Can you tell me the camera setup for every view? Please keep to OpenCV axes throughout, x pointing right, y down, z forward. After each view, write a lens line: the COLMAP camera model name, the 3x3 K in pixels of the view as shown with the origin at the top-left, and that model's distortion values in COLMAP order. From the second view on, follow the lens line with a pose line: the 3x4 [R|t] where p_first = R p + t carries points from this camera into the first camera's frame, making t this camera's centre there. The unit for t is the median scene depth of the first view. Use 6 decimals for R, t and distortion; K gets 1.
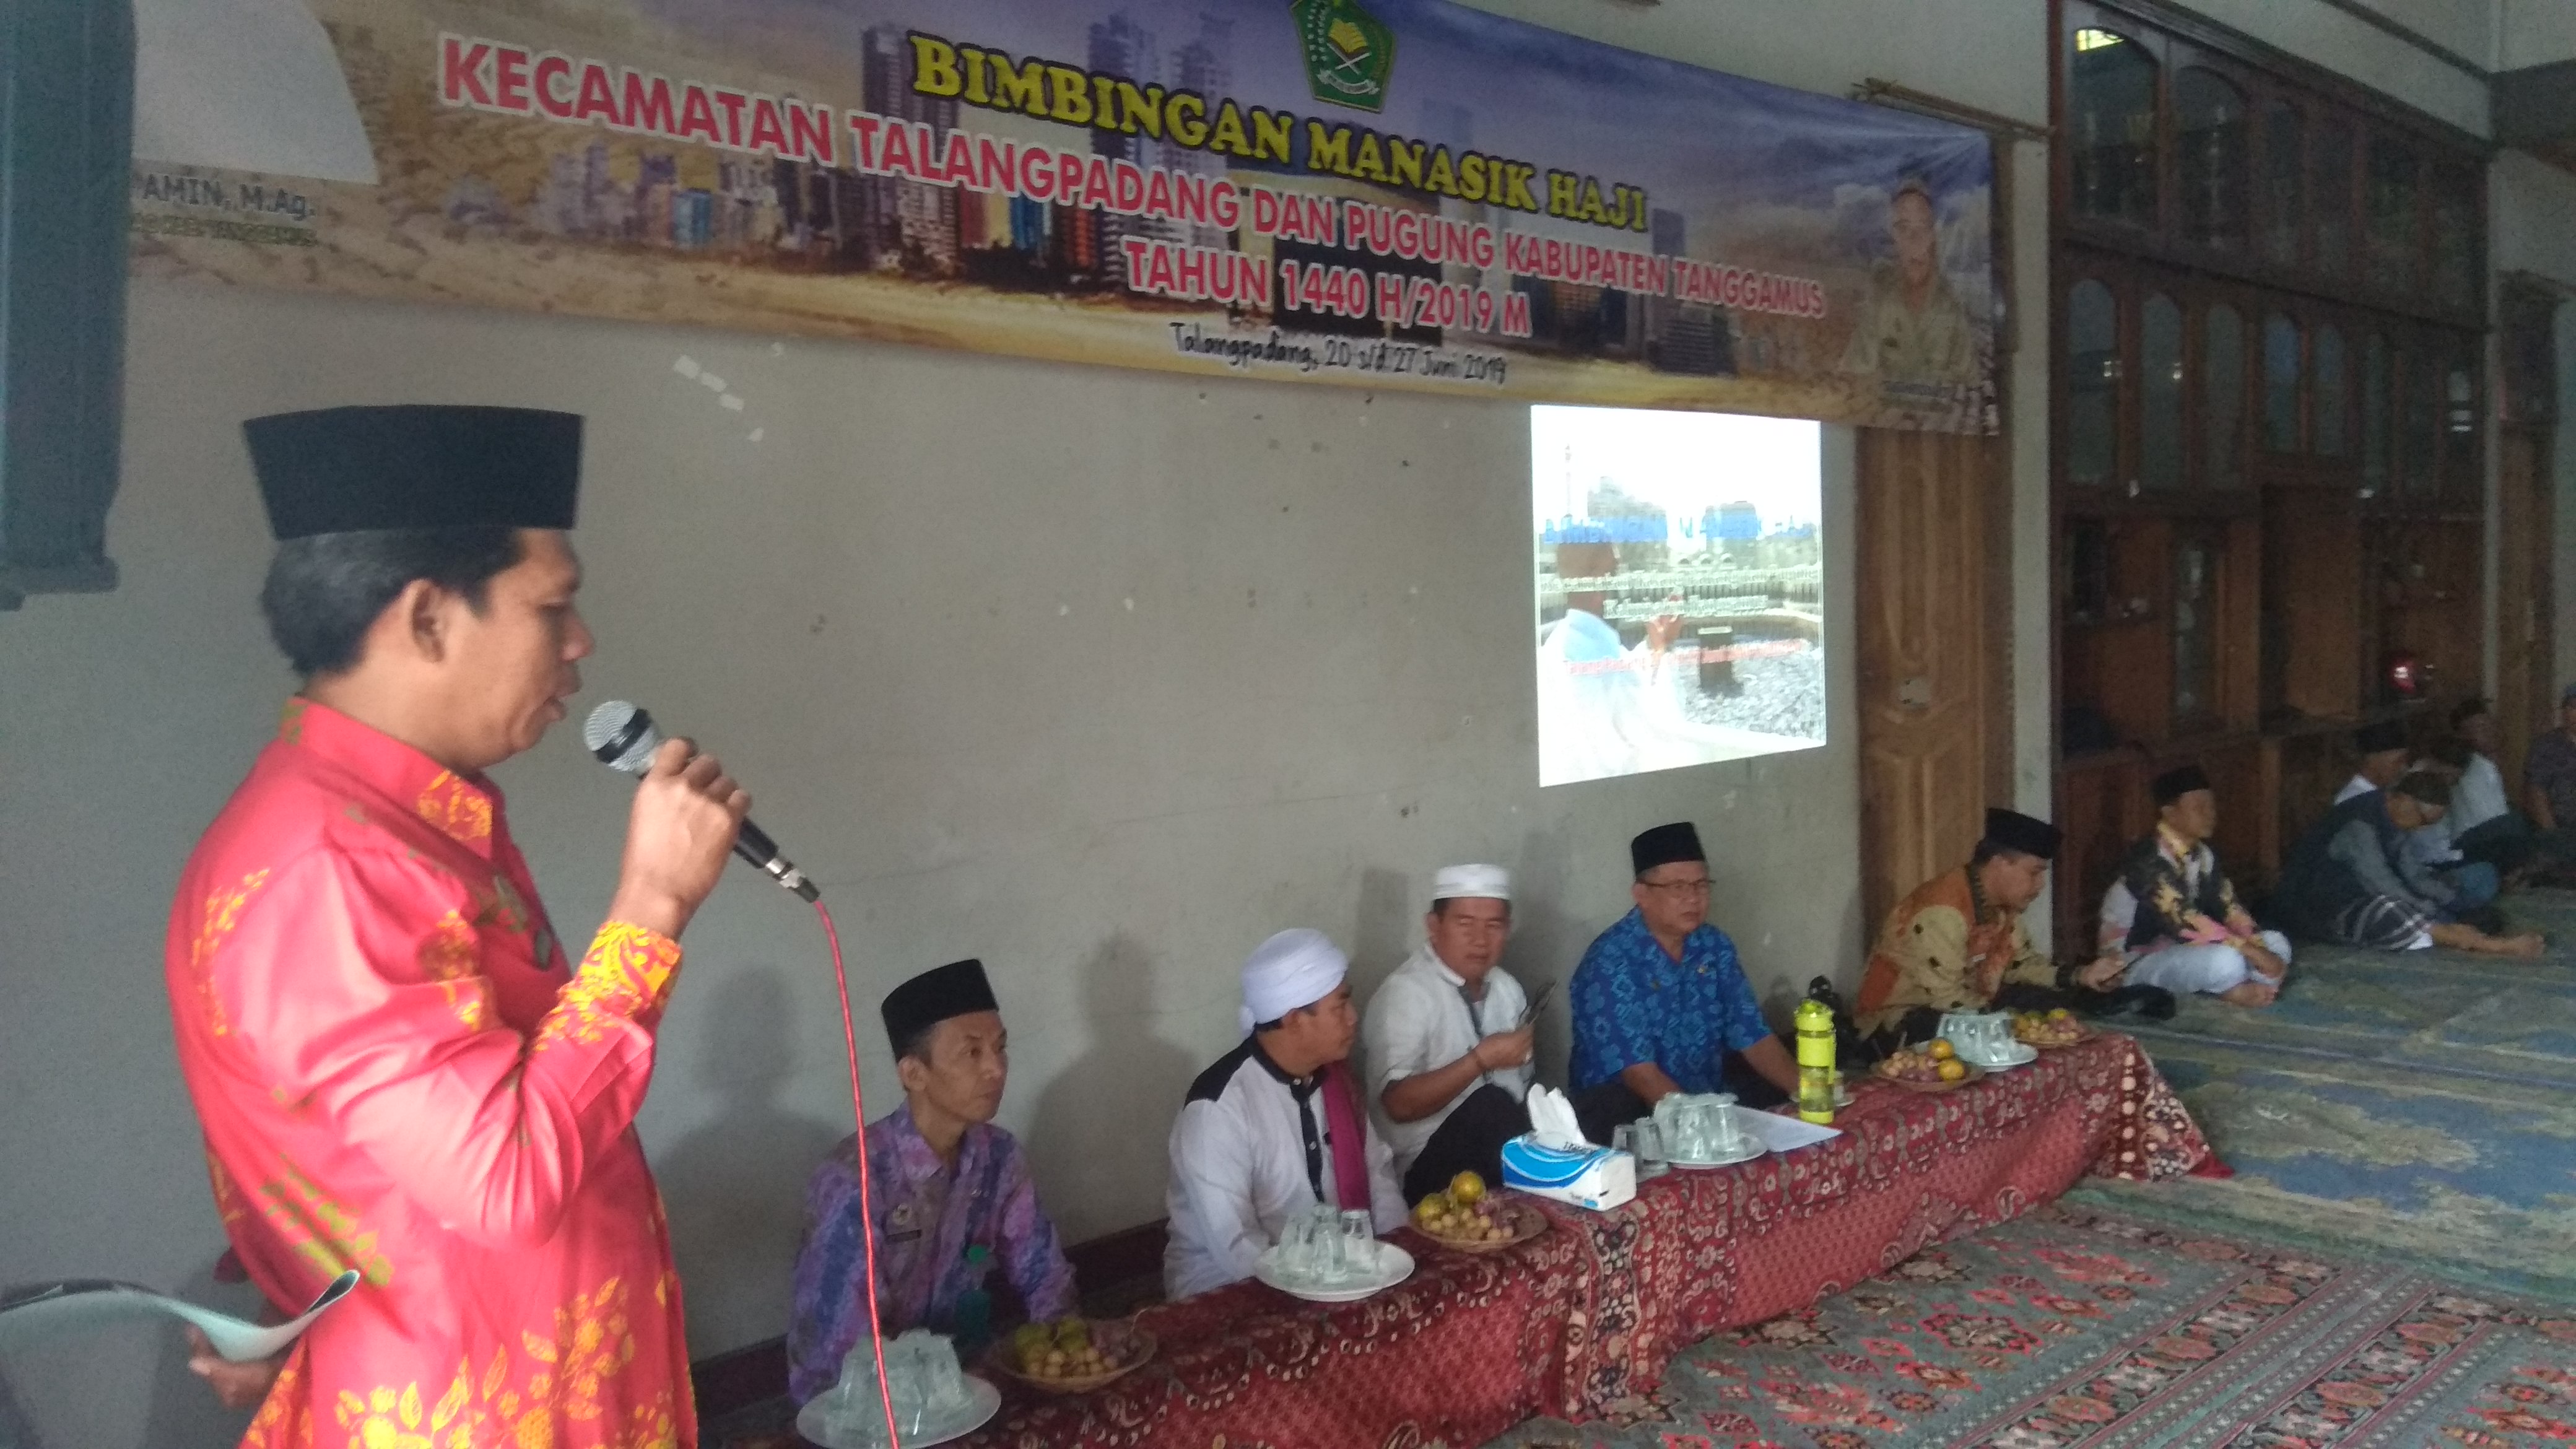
lens RADIAL K [[2012.3, 0, 1254.9], [0, 2012.3, 708.2], [0, 0, 1]] dist [0.103788, -0.161229]
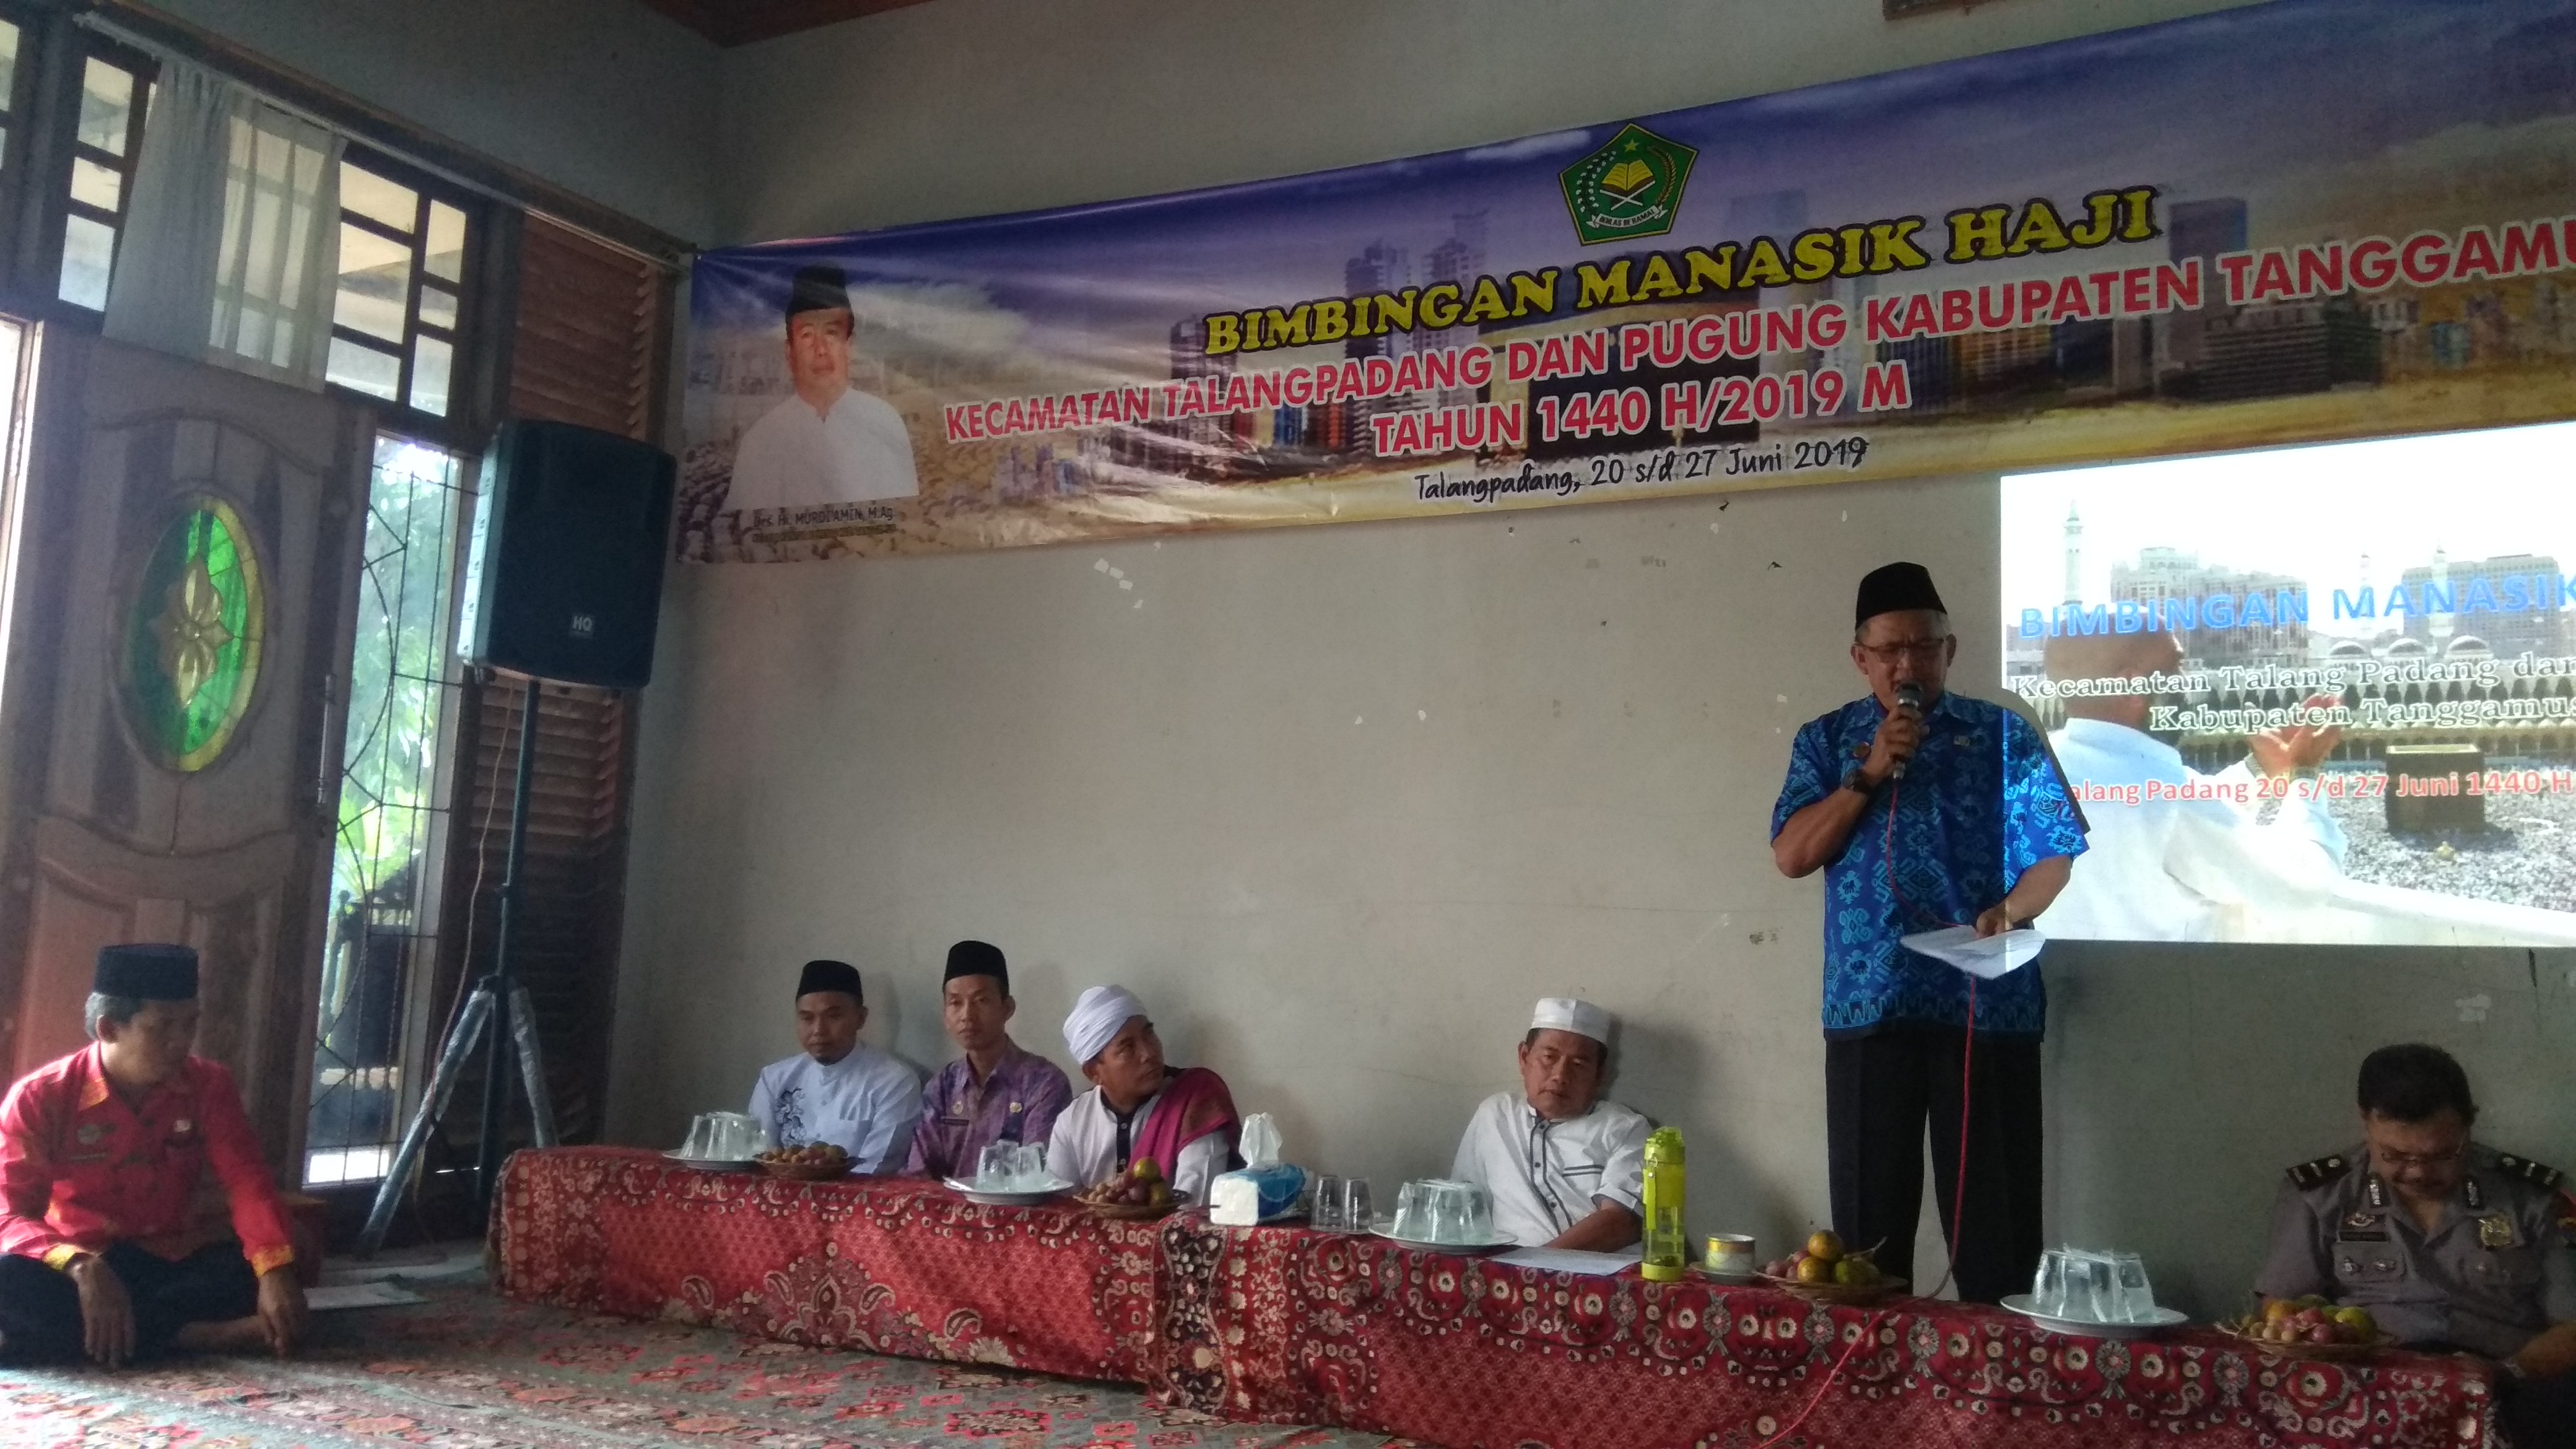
lens RADIAL K [[1872.1, 0, 1209.0], [0, 1872.1, 757.1], [0, 0, 1]] dist [0.020438, -0.039623]
pose [[0.303694, -0.023822, -0.952472, 0.795274], [-0.076038, 0.995893, -0.049153, 0.030372], [0.949731, 0.087351, 0.300635, 0.466478]]
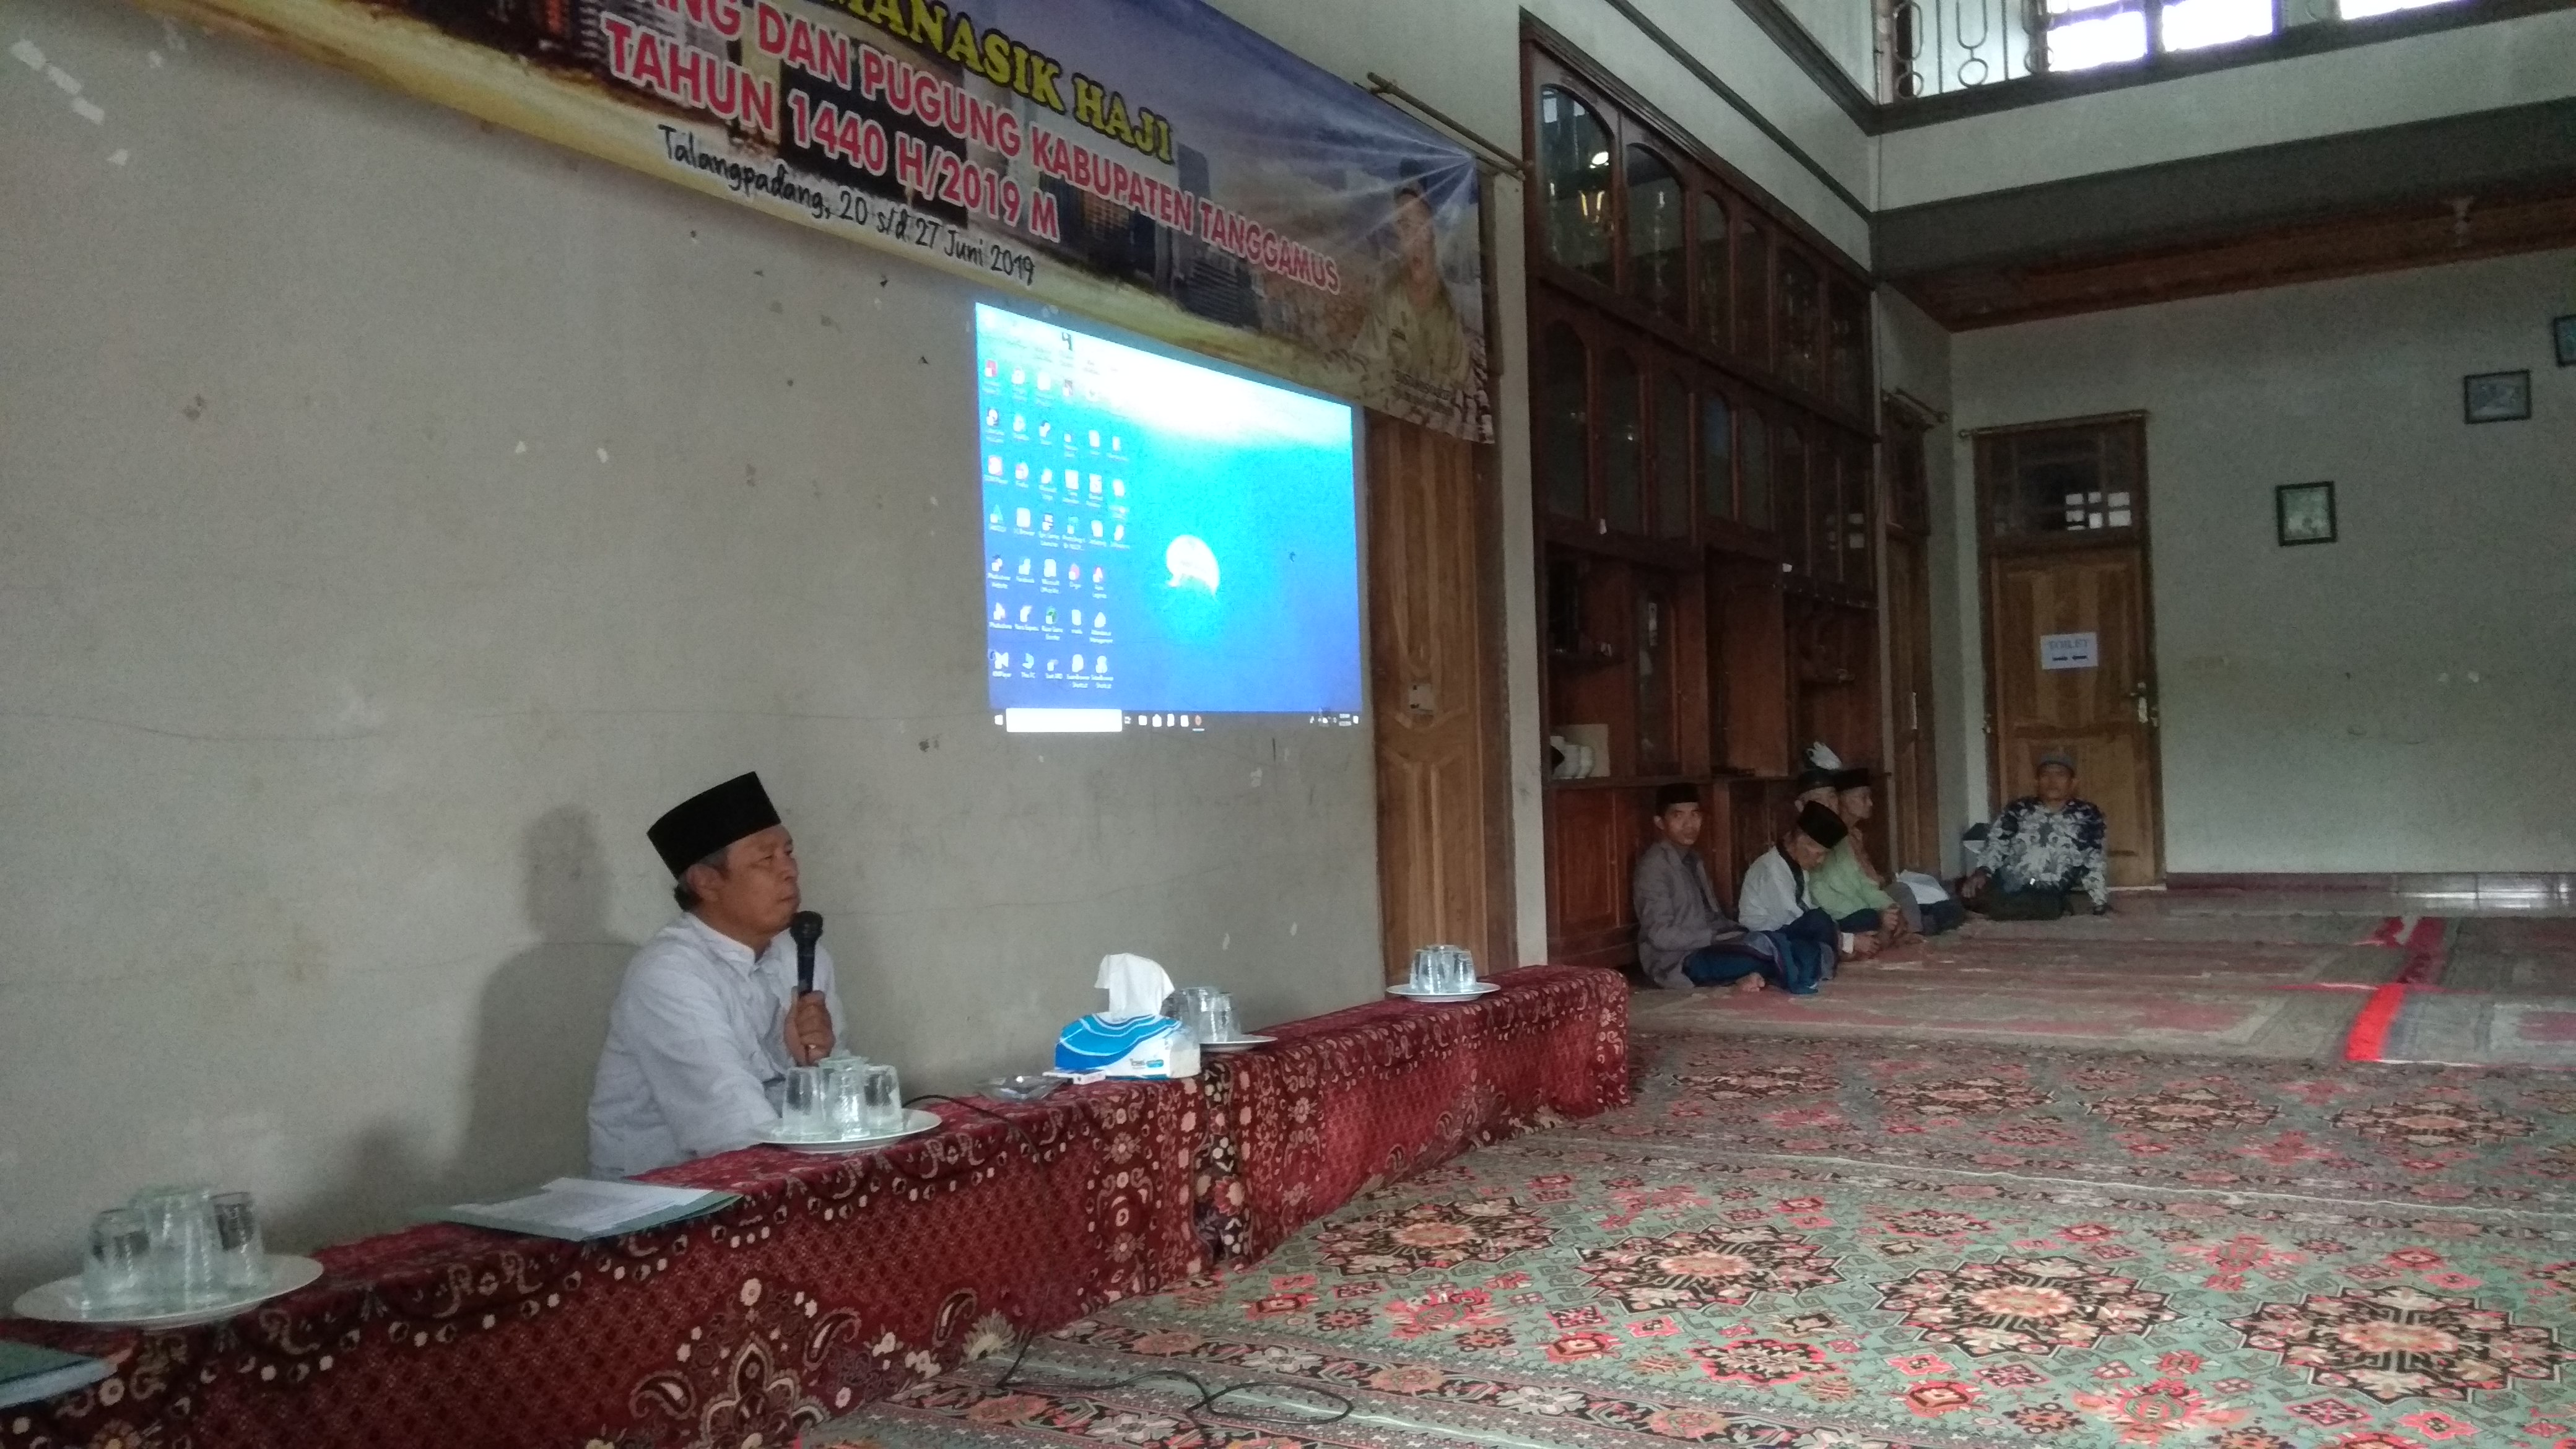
lens RADIAL K [[2012.3, 0, 1295.2], [0, 2012.3, 711.7], [0, 0, 1]] dist [0.103788, -0.161229]
pose [[0.958157, 0.014535, 0.285875, -0.022202], [0.013105, 0.995435, -0.094536, 0.118116], [-0.285945, 0.094327, 0.953592, 0.096712]]
